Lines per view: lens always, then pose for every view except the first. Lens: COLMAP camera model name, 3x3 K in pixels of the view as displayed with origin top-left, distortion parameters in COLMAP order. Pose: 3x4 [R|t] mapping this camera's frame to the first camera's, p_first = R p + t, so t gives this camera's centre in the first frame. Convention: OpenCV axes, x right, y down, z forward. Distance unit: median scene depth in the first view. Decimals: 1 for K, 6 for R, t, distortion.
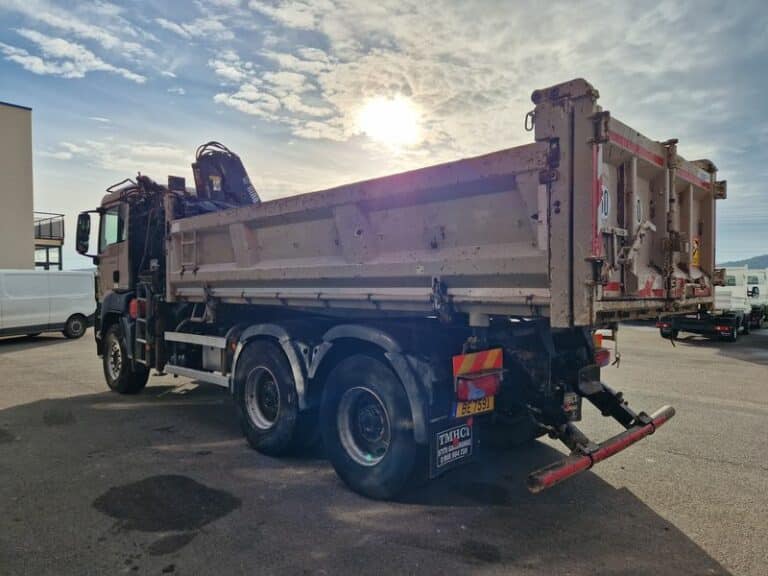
lens RADIAL K [[516.3, 0, 382.0], [0, 516.3, 298.3], [0, 0, 1]] dist [0.090714, -0.067923]
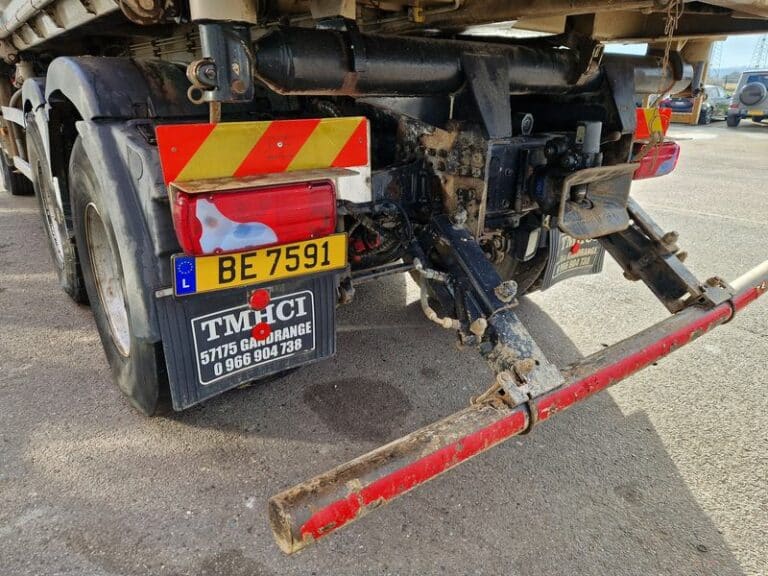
lens RADIAL K [[514.3, 0, 384.0], [0, 514.3, 288.0], [0, 0, 1]] dist [0.045667, -0.040362]
pose [[0.990194, 0.059806, -0.126250, 0.291806], [-0.013536, 0.940552, 0.339381, 0.082320], [0.139042, -0.334344, 0.932138, 0.583308]]
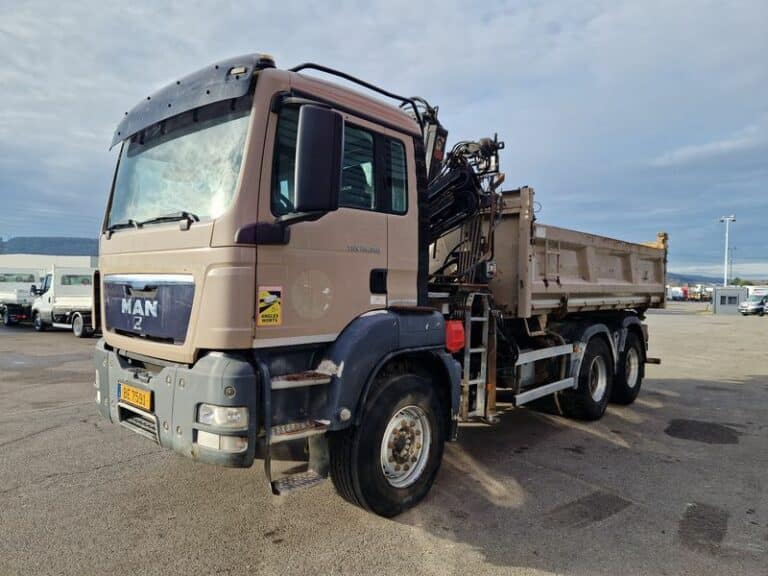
lens RADIAL K [[516.3, 0, 382.0], [0, 516.3, 298.3], [0, 0, 1]] dist [0.090714, -0.067923]
pose [[-0.056969, -0.027344, 0.998001, -2.008356], [0.005500, 0.999601, 0.027702, -0.080187], [-0.998361, 0.007067, -0.056796, 2.107079]]
